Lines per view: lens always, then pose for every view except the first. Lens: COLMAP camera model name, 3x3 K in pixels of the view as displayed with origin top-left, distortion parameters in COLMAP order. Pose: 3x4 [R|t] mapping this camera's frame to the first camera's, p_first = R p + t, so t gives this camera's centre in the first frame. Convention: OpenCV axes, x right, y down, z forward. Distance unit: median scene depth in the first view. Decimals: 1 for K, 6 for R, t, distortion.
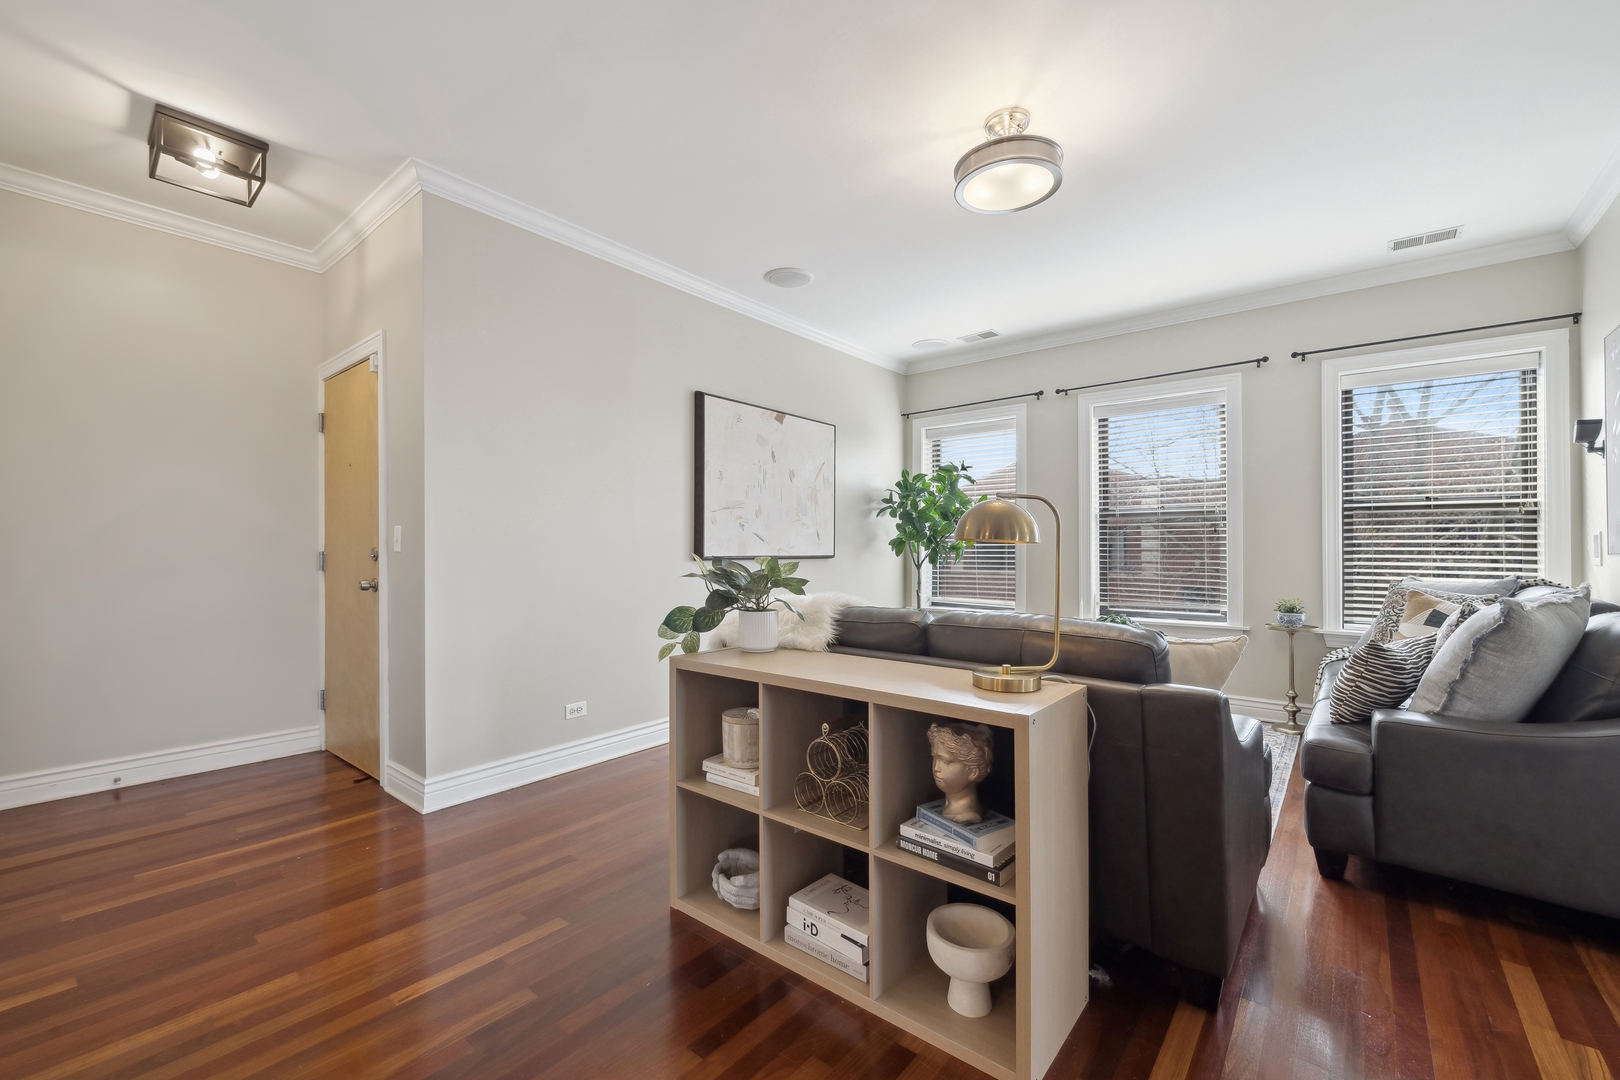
lens RADIAL K [[652.6, 0, 815.2], [0, 652.6, 548.1], [0, 0, 1]] dist [0.000140, 0.000829]
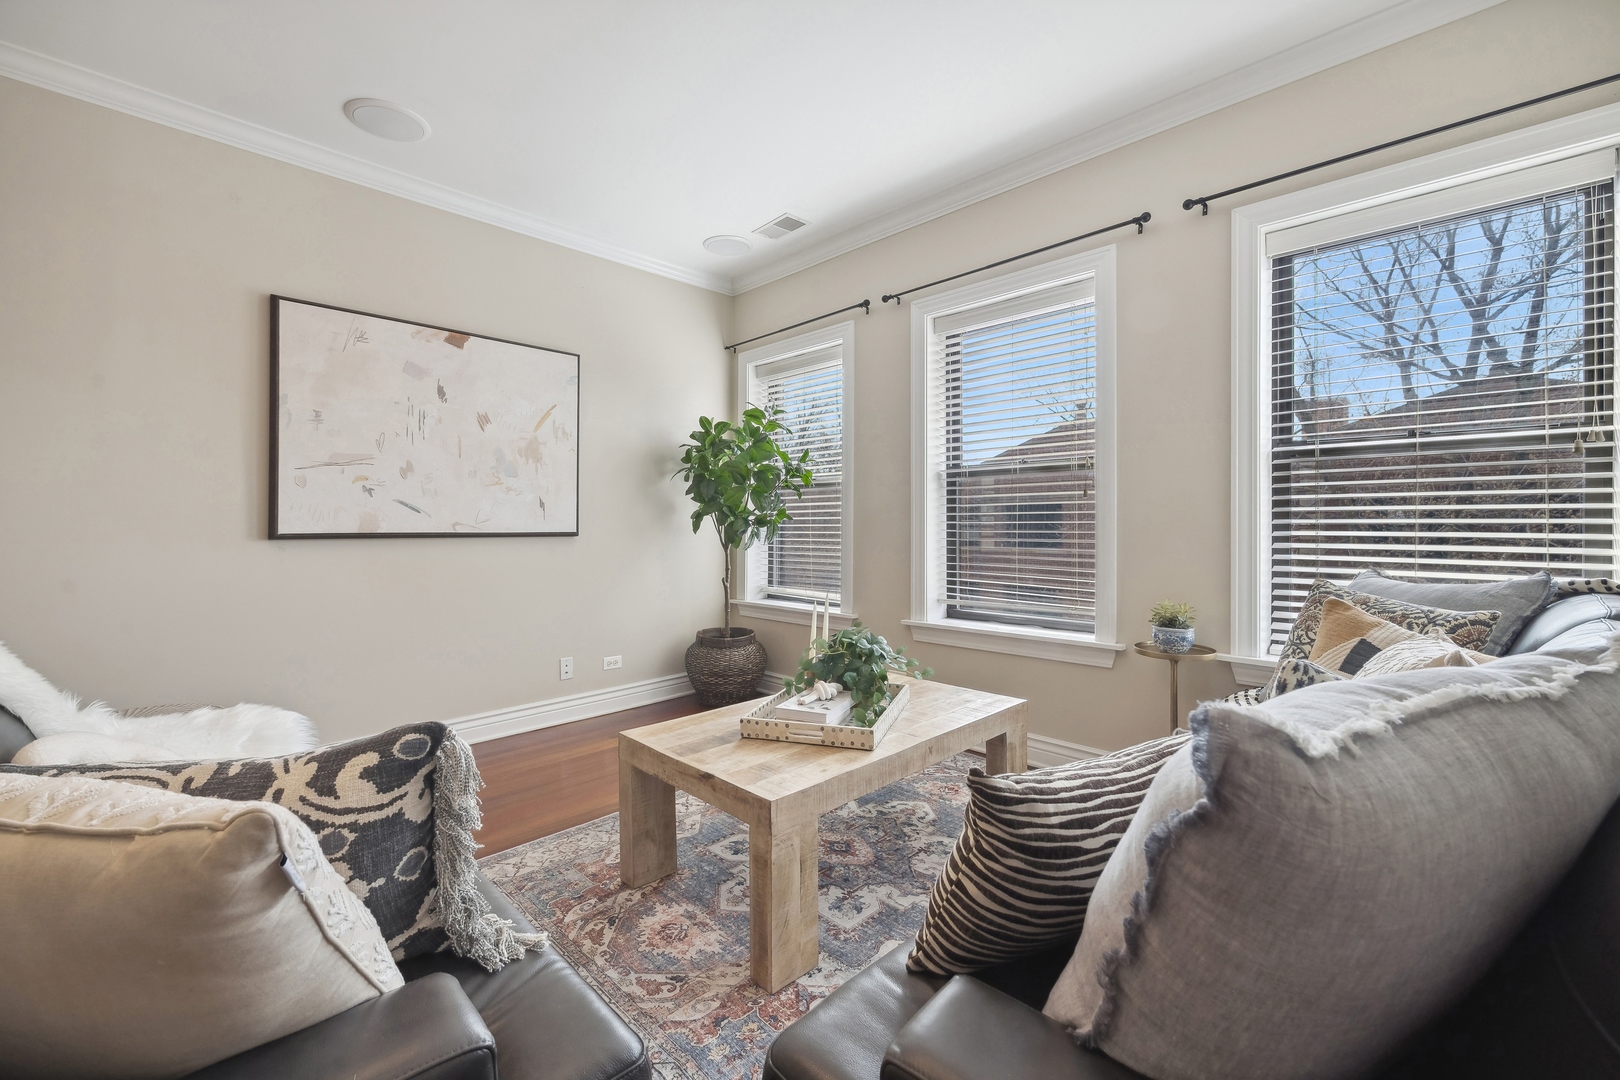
lens RADIAL K [[652.6, 0, 818.1], [0, 652.6, 529.4], [0, 0, 1]] dist [0.000140, 0.000829]
pose [[0.995432, -0.000650, -0.095473, 0.423123], [0.001301, 0.999976, 0.006749, 0.003899], [0.095467, -0.006843, 0.995409, 0.336981]]
